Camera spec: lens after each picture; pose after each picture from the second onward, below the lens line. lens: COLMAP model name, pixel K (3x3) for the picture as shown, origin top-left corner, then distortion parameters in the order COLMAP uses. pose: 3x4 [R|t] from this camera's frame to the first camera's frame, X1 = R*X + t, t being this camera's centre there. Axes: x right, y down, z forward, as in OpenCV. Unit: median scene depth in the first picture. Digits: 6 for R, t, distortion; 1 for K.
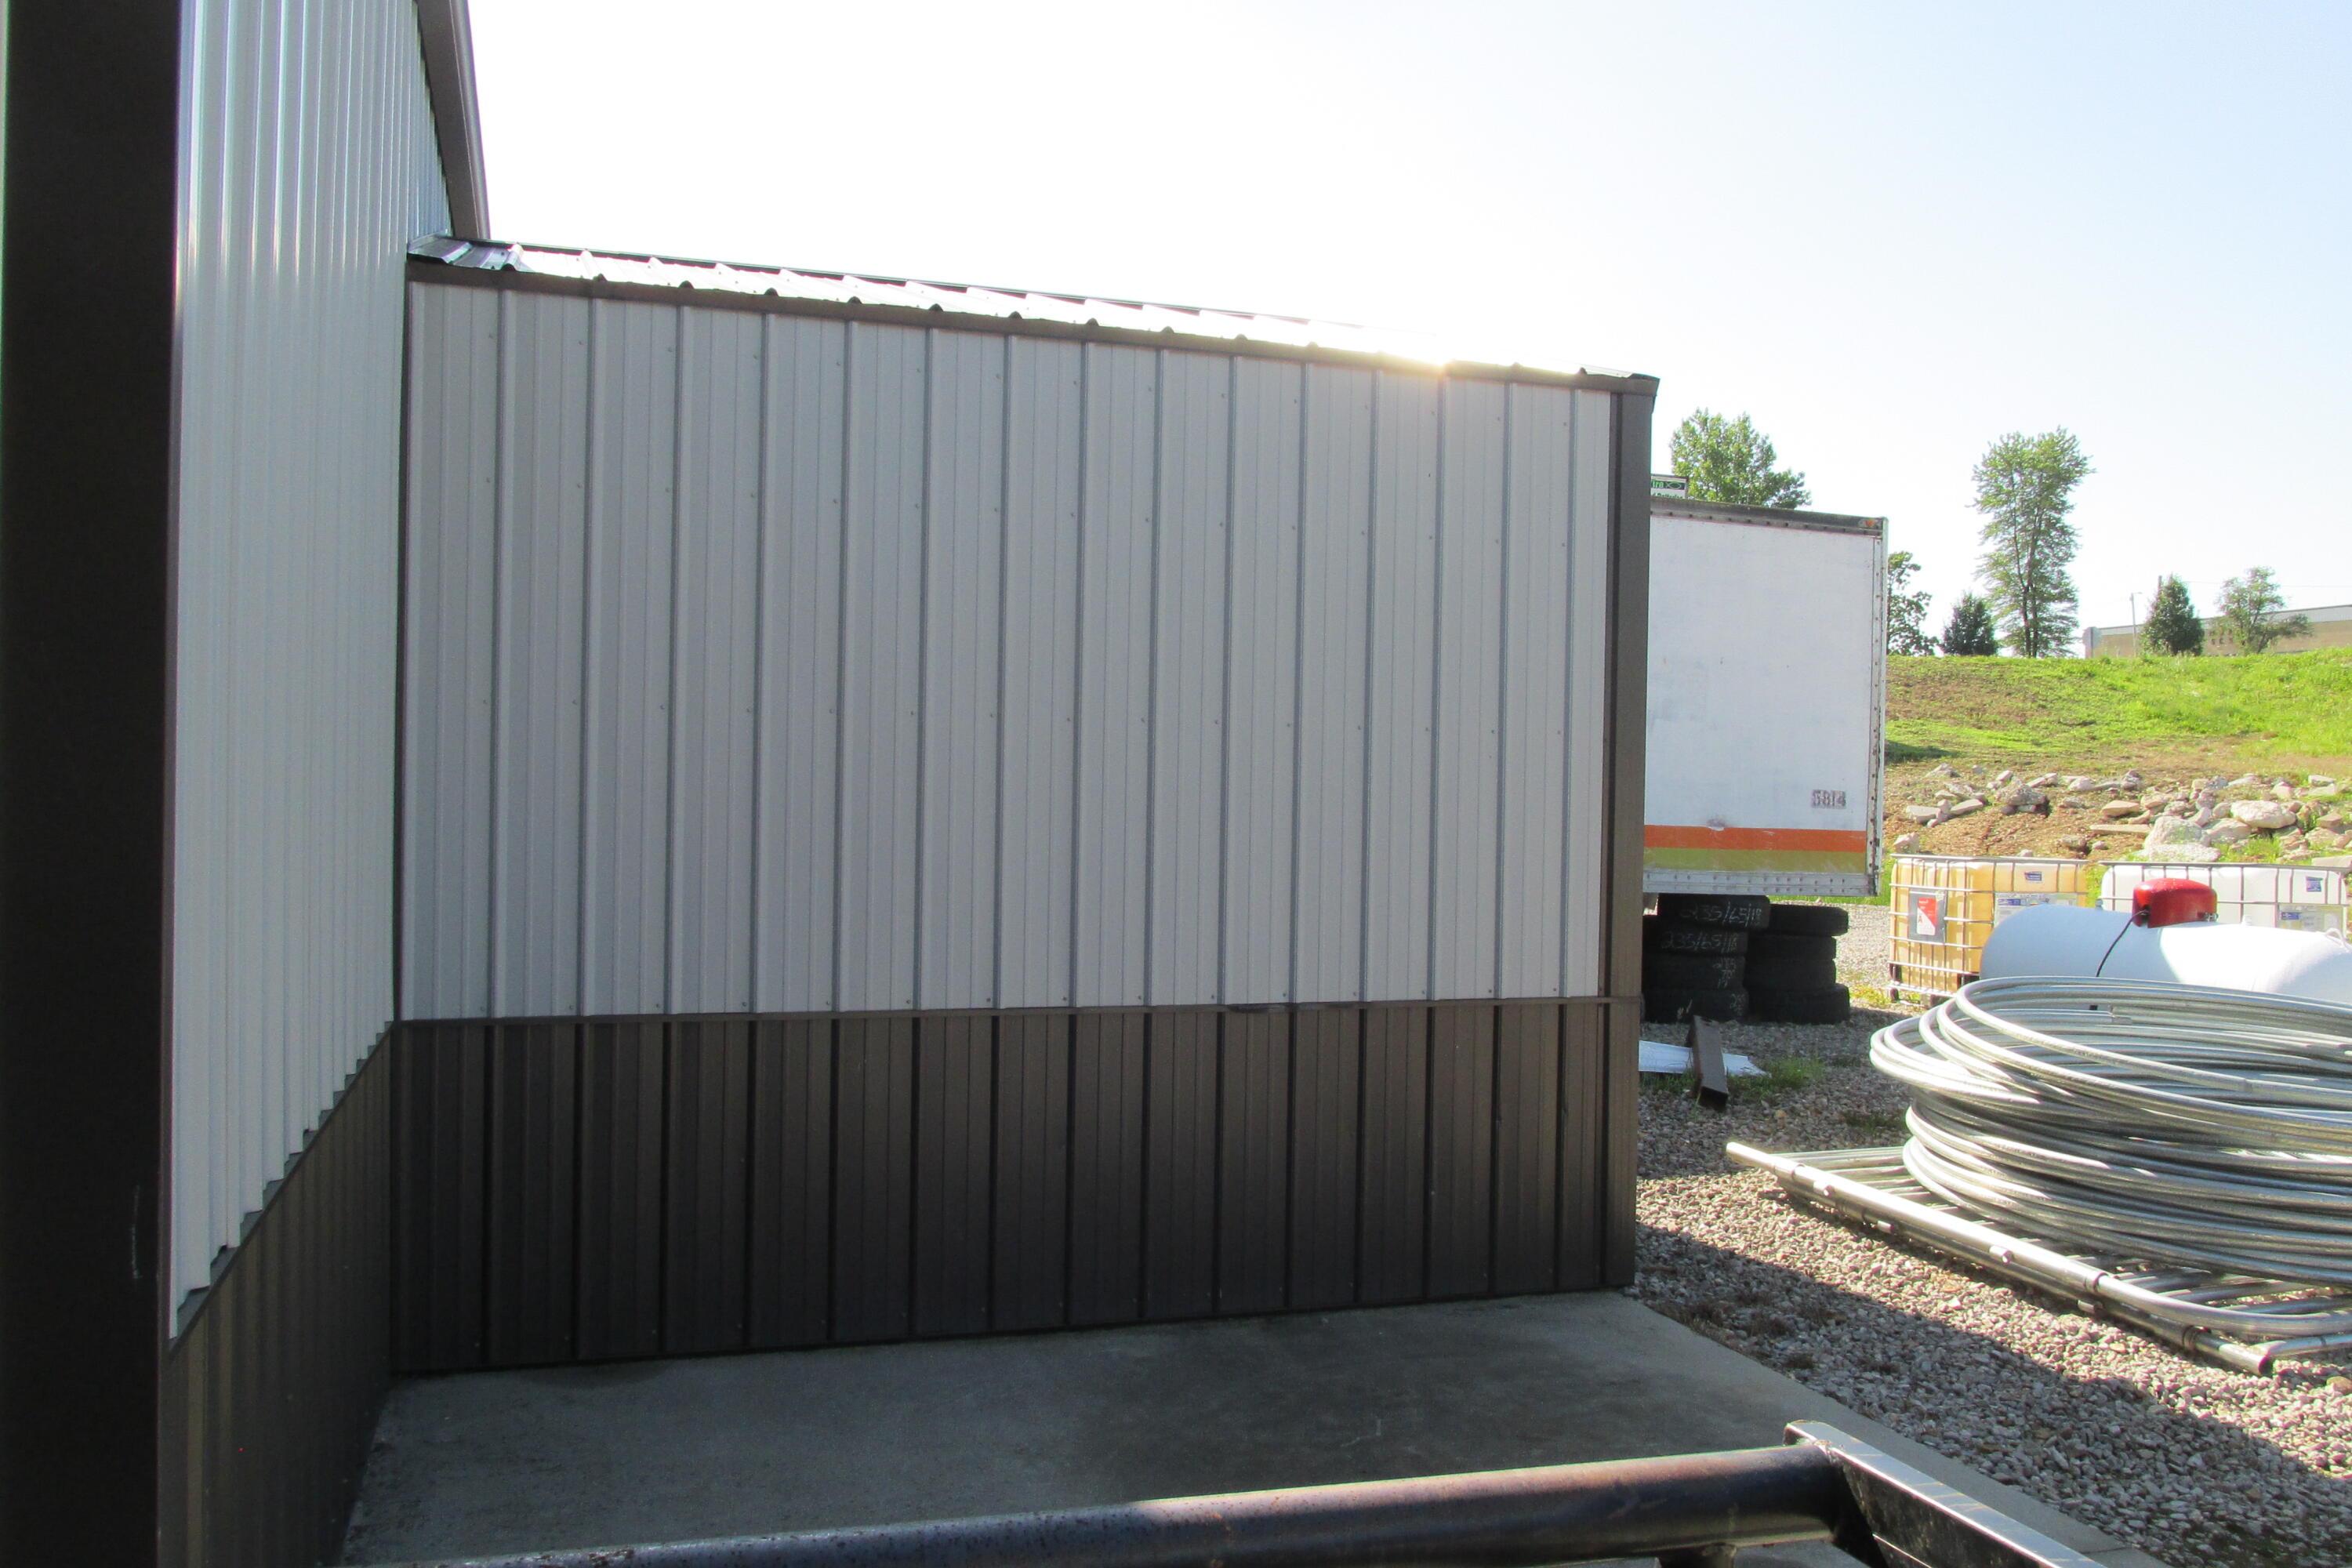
lens RADIAL K [[1946.1, 0, 1176.0], [0, 1946.1, 784.0], [0, 0, 1]] dist [-0.009289, 0.007860]
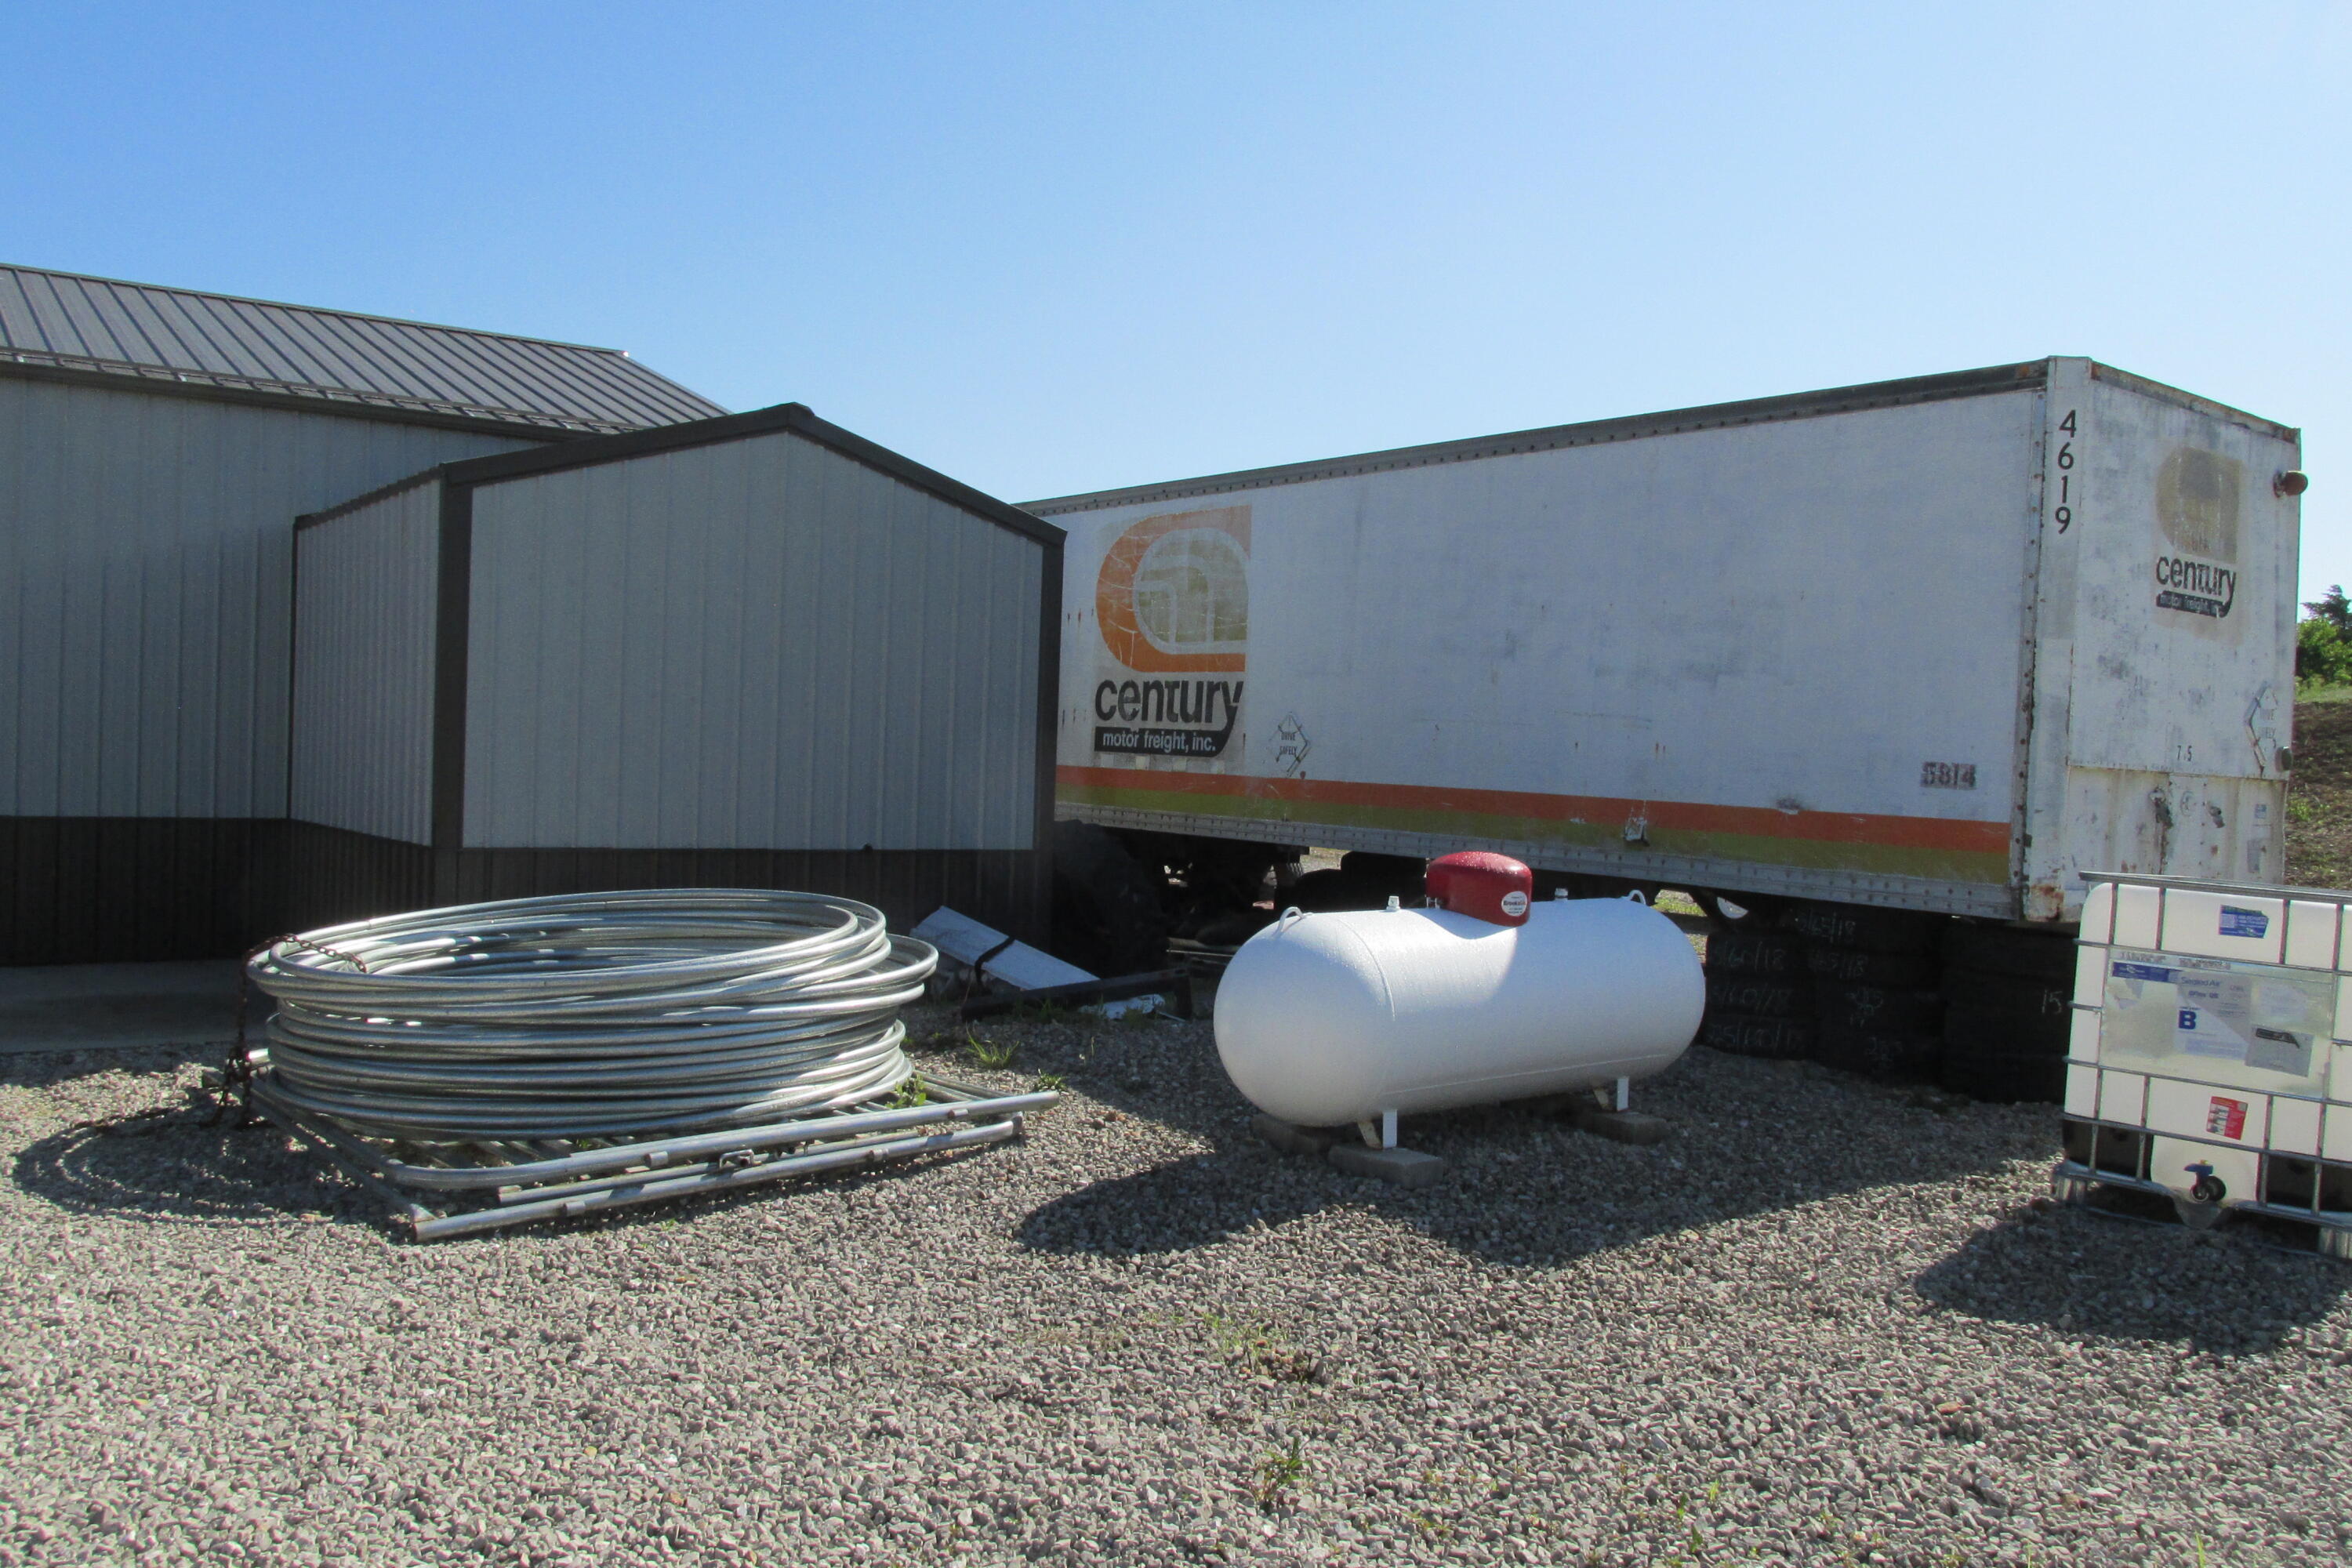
lens RADIAL K [[1946.1, 0, 1176.0], [0, 1946.1, 784.0], [0, 0, 1]] dist [-0.009289, 0.007860]
pose [[0.345229, 0.007655, -0.938487, 0.903041], [-0.016532, 0.999861, 0.002074, 0.014086], [0.938373, 0.014800, 0.345307, 0.492376]]
